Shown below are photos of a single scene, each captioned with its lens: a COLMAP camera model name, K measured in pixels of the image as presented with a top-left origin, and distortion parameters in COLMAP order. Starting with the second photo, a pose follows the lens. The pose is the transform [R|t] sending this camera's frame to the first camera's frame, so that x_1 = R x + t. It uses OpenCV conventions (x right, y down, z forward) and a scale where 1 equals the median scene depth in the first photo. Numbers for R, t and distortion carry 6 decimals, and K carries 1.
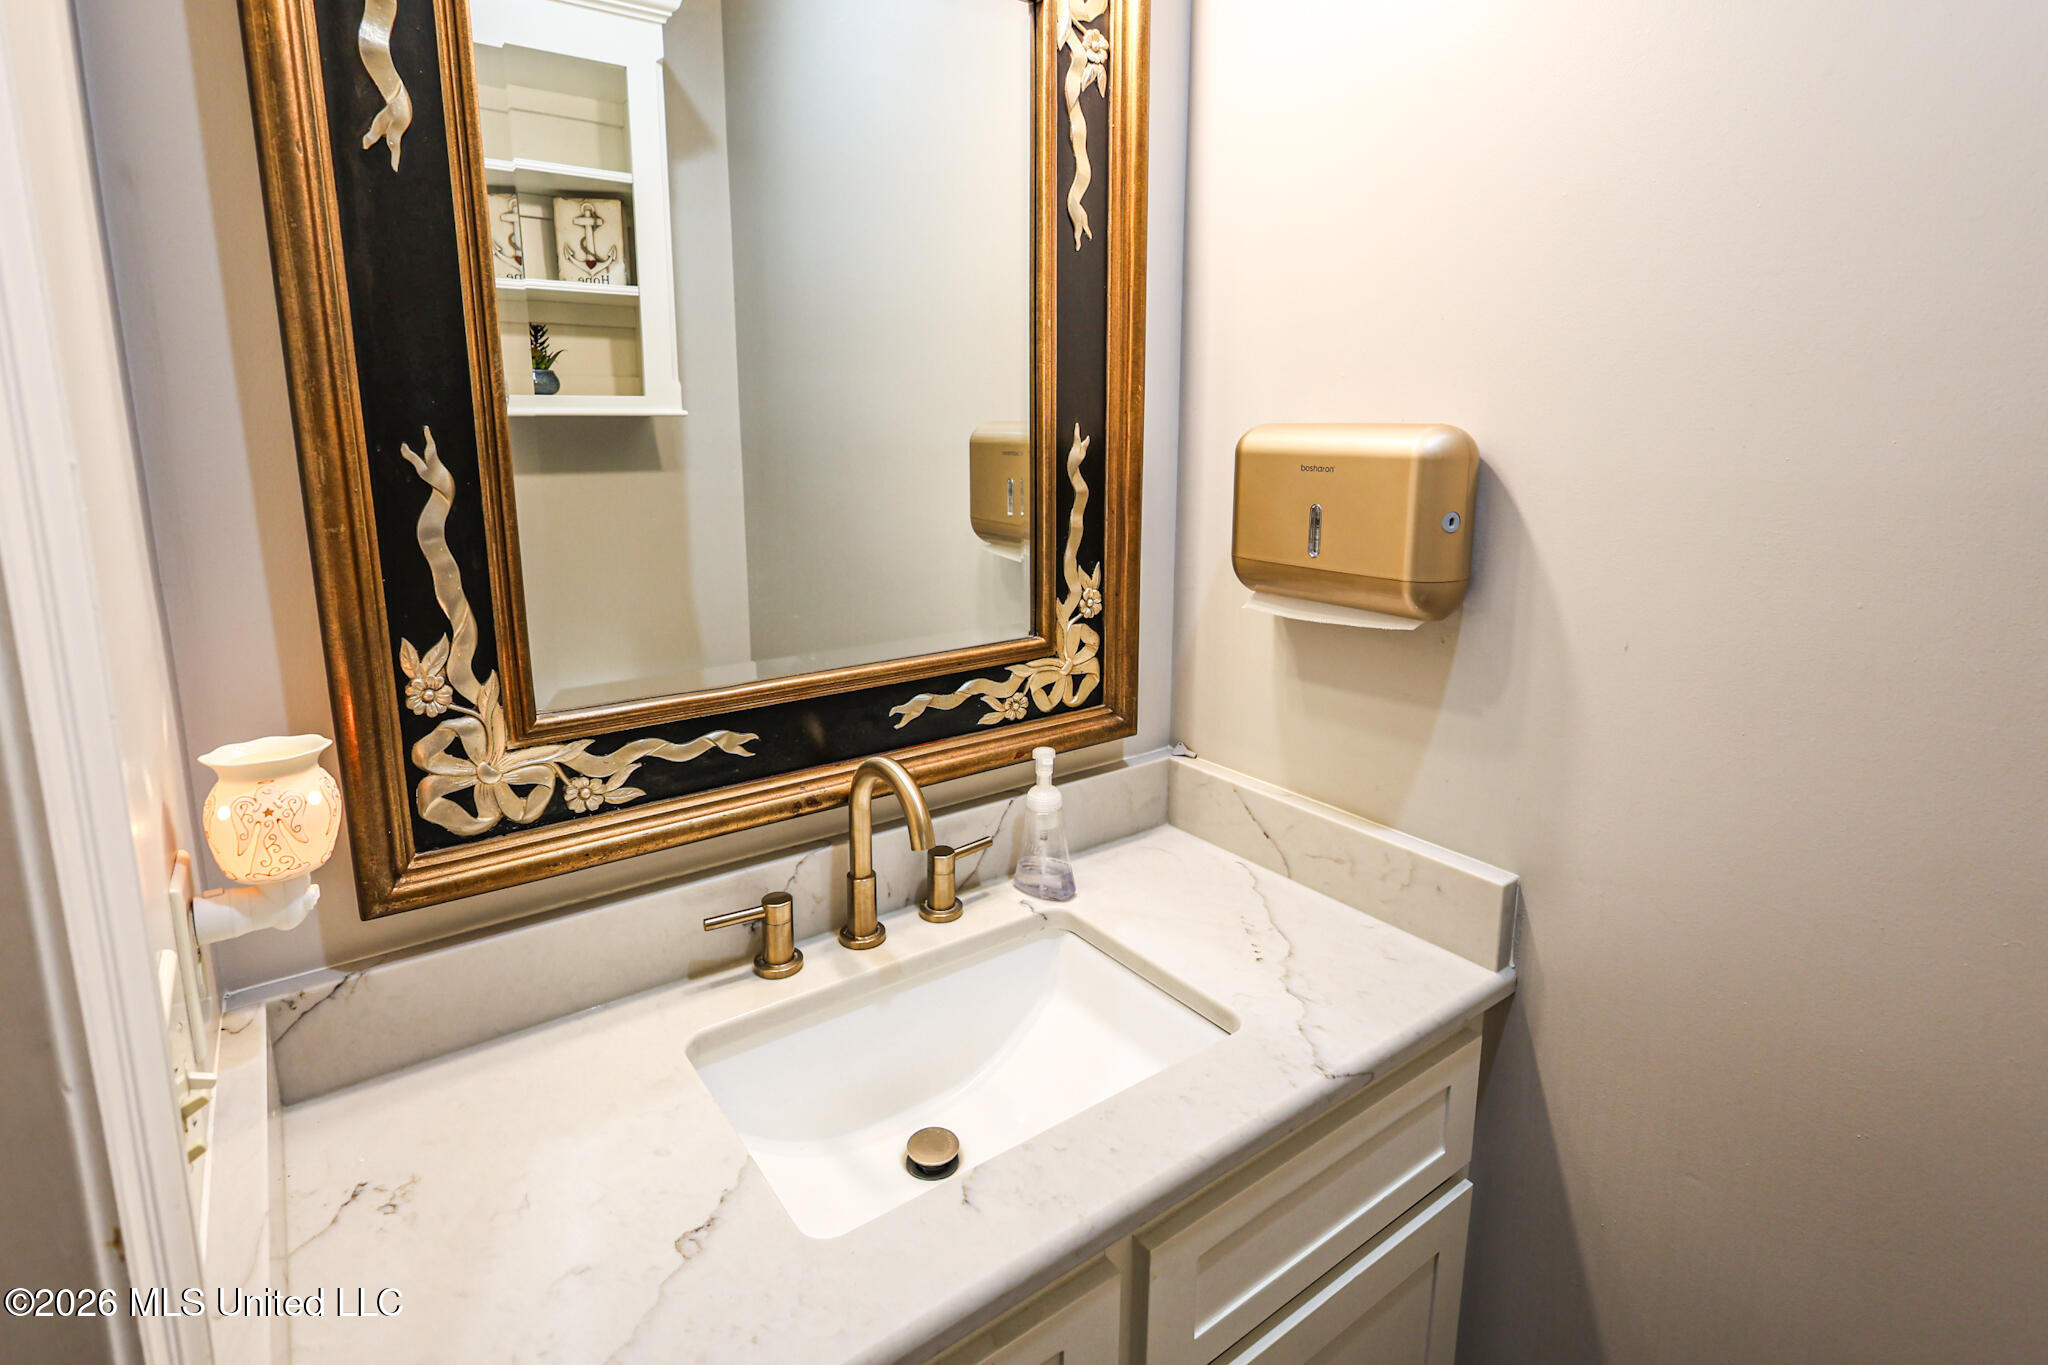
lens RADIAL K [[1010.5, 0, 1019.4], [0, 1010.5, 604.2], [0, 0, 1]] dist [0.000752, -0.000138]
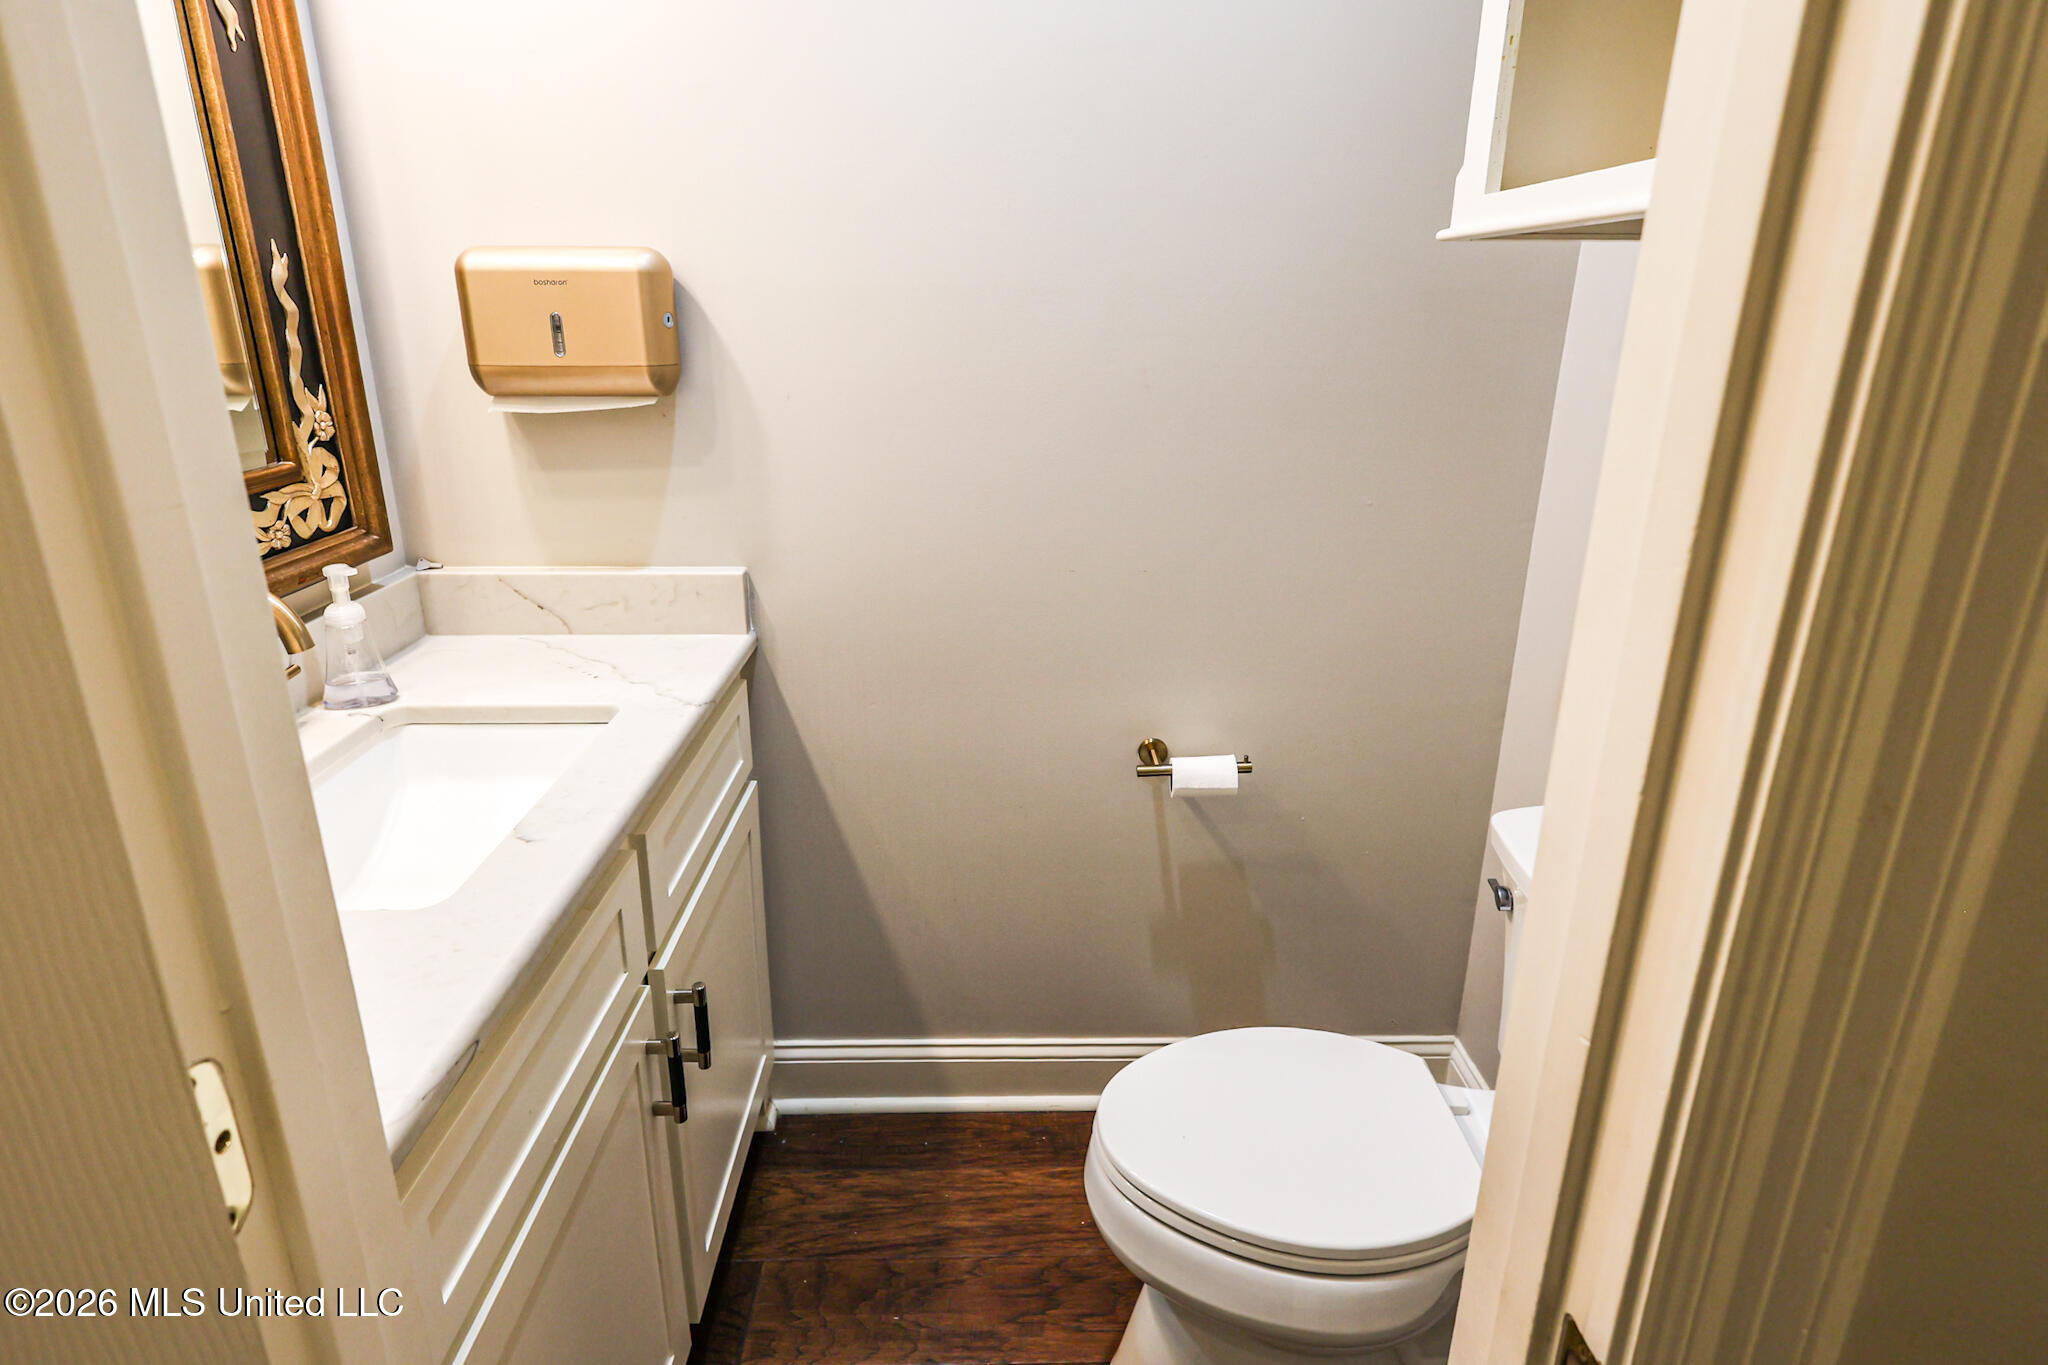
lens RADIAL K [[1010.5, 0, 1019.4], [0, 1010.5, 604.2], [0, 0, 1]] dist [0.000752, -0.000138]
pose [[0.574735, -0.236633, 0.783380, -0.377020], [0.141692, 0.971597, 0.189533, 0.082064], [-0.805980, 0.002067, 0.591940, -0.165802]]
